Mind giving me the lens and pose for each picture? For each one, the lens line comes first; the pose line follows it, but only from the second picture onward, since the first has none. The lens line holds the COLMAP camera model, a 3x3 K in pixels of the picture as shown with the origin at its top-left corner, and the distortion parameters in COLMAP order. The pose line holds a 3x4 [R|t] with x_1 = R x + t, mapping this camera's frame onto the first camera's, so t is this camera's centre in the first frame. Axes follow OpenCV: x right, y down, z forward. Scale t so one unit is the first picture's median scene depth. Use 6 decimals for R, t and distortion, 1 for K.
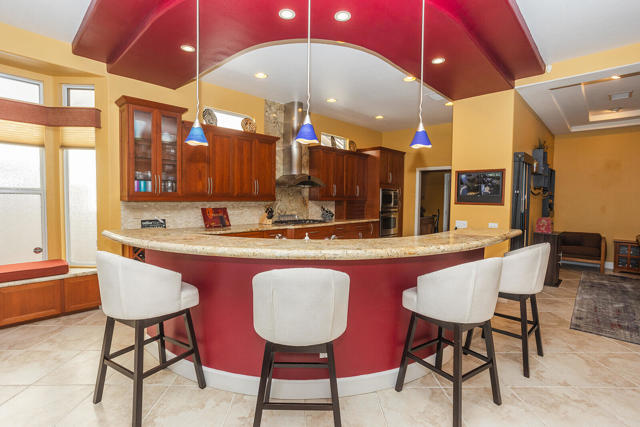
lens RADIAL K [[308.5, 0, 318.0], [0, 308.5, 212.7], [0, 0, 1]] dist [-0.042869, 0.027013]
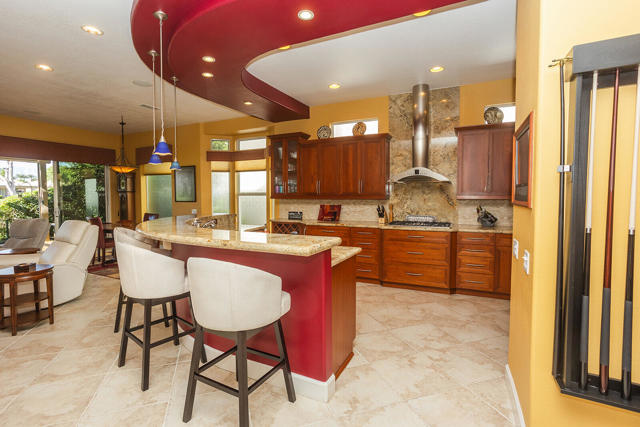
lens RADIAL K [[308.5, 0, 314.0], [0, 308.5, 208.9], [0, 0, 1]] dist [-0.042869, 0.027013]
pose [[0.302061, 0.029887, -0.952820, 0.834806], [-0.040041, 0.999024, 0.018643, -0.020454], [0.952447, 0.032521, 0.302963, 0.579951]]
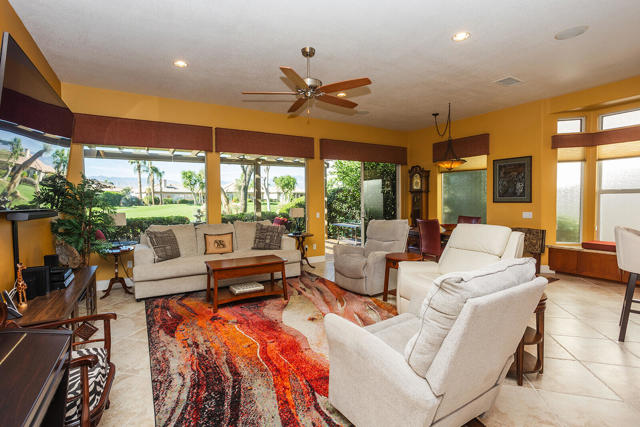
lens RADIAL K [[308.5, 0, 318.0], [0, 308.5, 211.9], [0, 0, 1]] dist [-0.042869, 0.027013]
pose [[-0.255978, 0.030498, -0.966201, 0.535279], [-0.036362, 0.998491, 0.041150, 0.016073], [0.965999, 0.045667, -0.254483, -0.057567]]
